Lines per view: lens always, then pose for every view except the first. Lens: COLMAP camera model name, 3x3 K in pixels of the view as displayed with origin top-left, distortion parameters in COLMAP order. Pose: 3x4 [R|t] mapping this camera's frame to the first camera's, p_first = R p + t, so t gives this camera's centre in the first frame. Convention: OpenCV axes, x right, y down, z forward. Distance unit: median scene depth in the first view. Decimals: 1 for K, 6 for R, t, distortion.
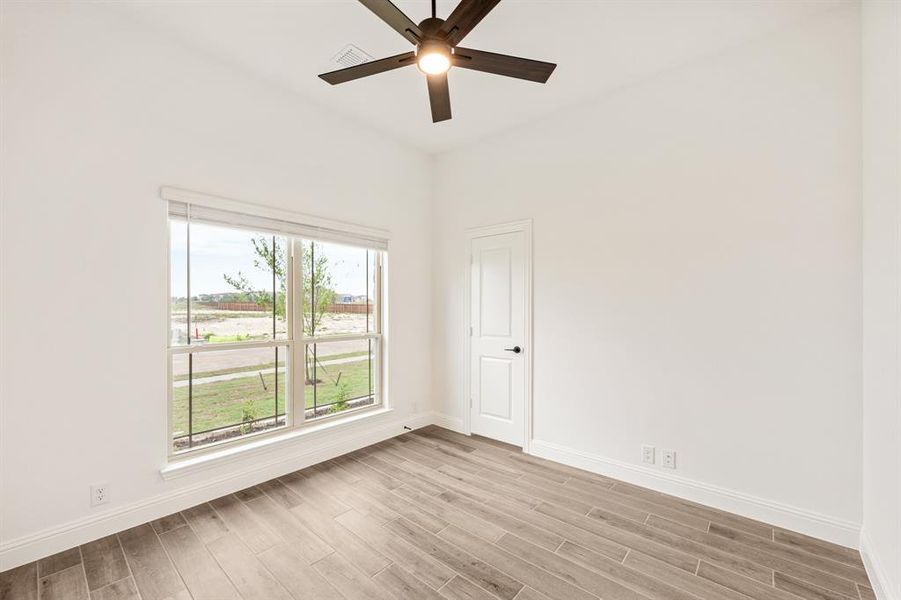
lens RADIAL K [[370.1, 0, 453.6], [0, 370.1, 306.3], [0, 0, 1]] dist [0.002263, -0.000638]
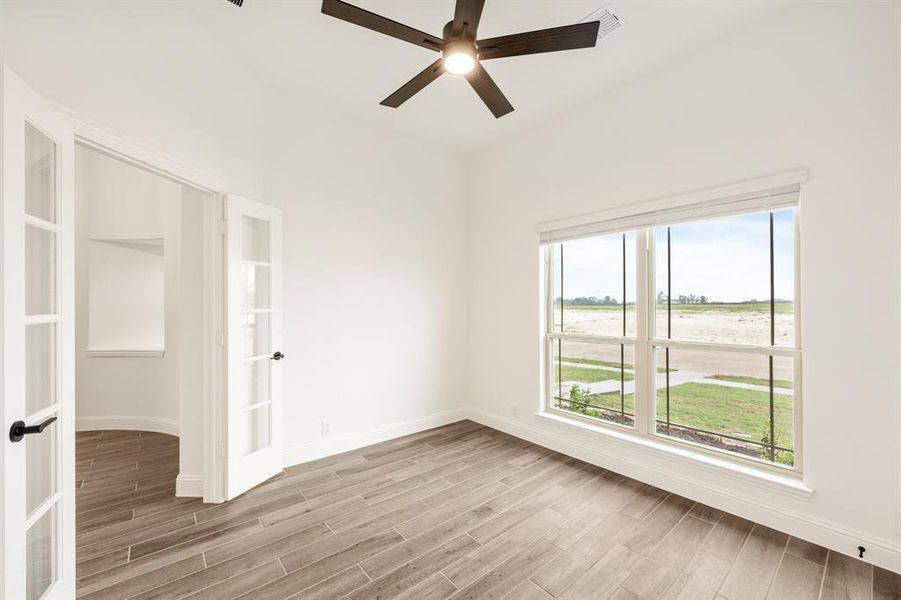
lens RADIAL K [[370.1, 0, 450.5], [0, 370.1, 299.6], [0, 0, 1]] dist [0.002263, -0.000638]
pose [[-0.189723, -0.016779, -0.981694, 0.605783], [0.003321, 0.999837, -0.017731, 0.005932], [0.981832, -0.006624, -0.189636, 0.744936]]
